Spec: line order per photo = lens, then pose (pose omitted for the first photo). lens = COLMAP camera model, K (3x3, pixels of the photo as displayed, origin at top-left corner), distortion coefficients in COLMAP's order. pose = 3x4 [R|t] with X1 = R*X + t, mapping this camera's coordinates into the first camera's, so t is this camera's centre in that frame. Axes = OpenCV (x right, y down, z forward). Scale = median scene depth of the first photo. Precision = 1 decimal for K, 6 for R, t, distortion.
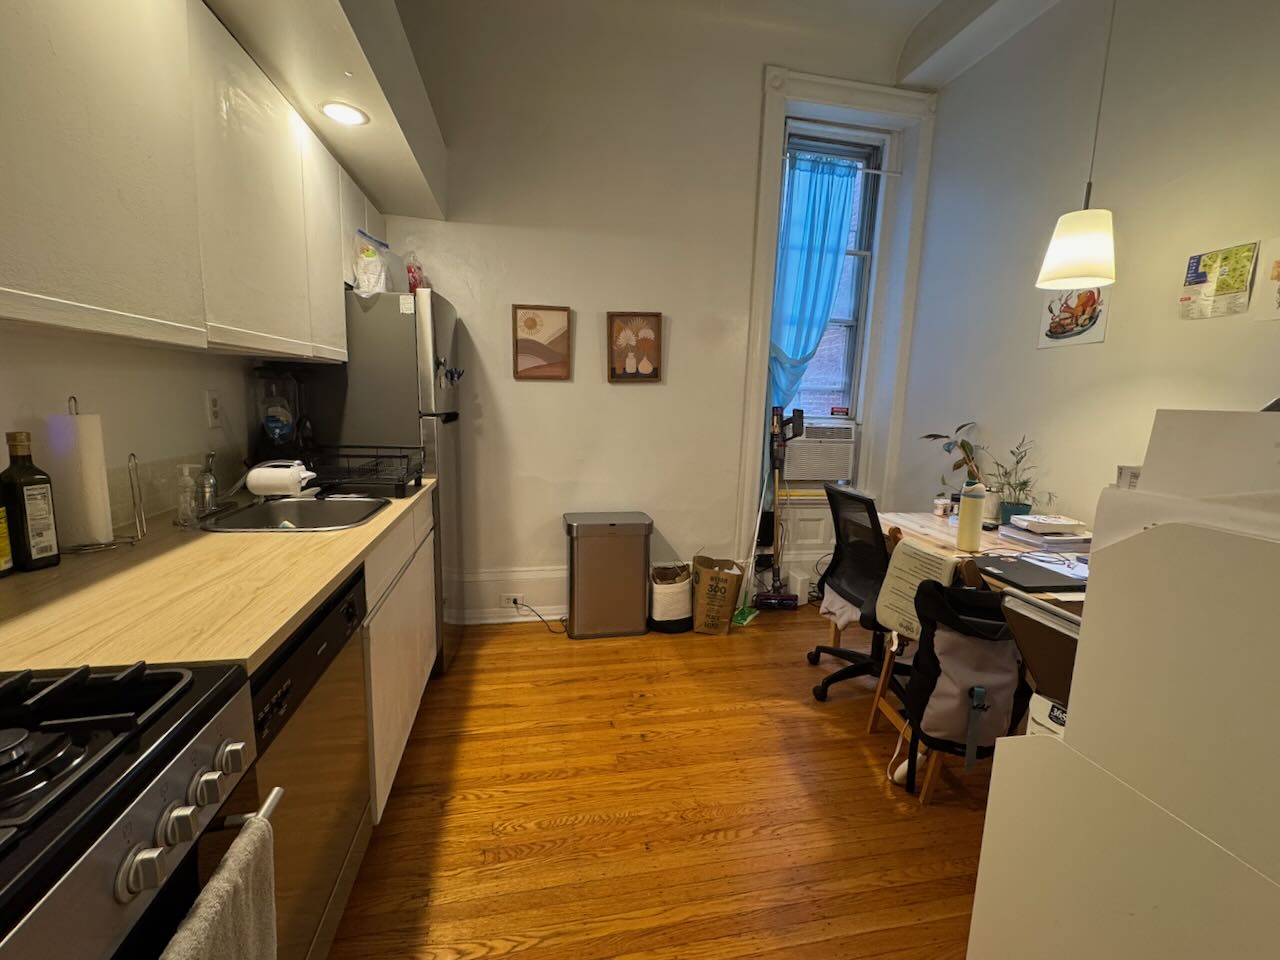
lens RADIAL K [[553.1, 0, 639.7], [0, 553.1, 476.8], [0, 0, 1]] dist [-0.001280, 0.000087]
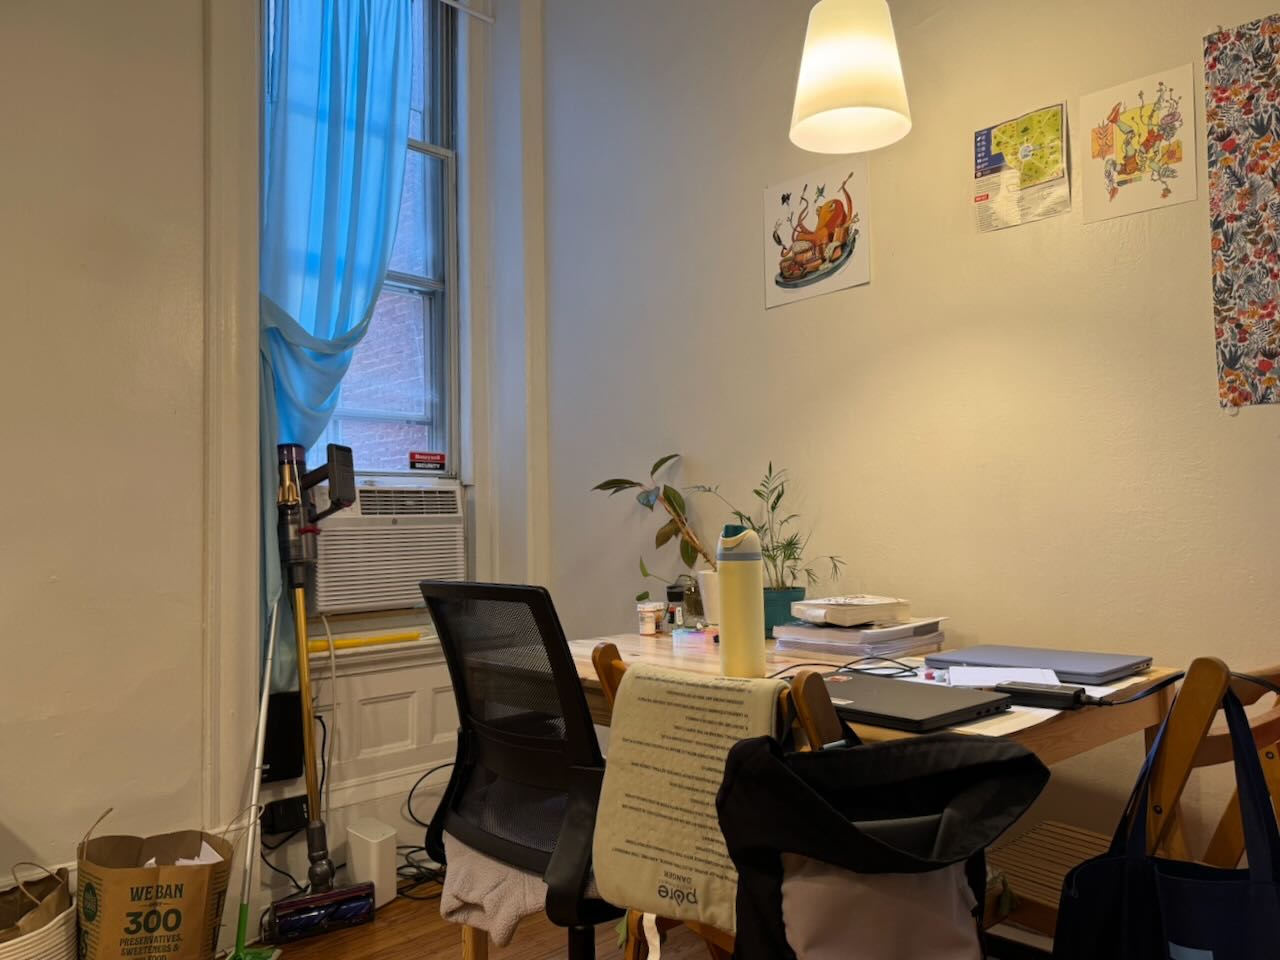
lens RADIAL K [[968.4, 0, 645.4], [0, 968.4, 485.7], [0, 0, 1]] dist [0.126500, -0.239965]
pose [[0.831578, -0.029980, 0.554599, 0.053860], [0.126793, 0.982422, -0.137009, 0.048092], [-0.540742, 0.184253, 0.820761, 0.226489]]
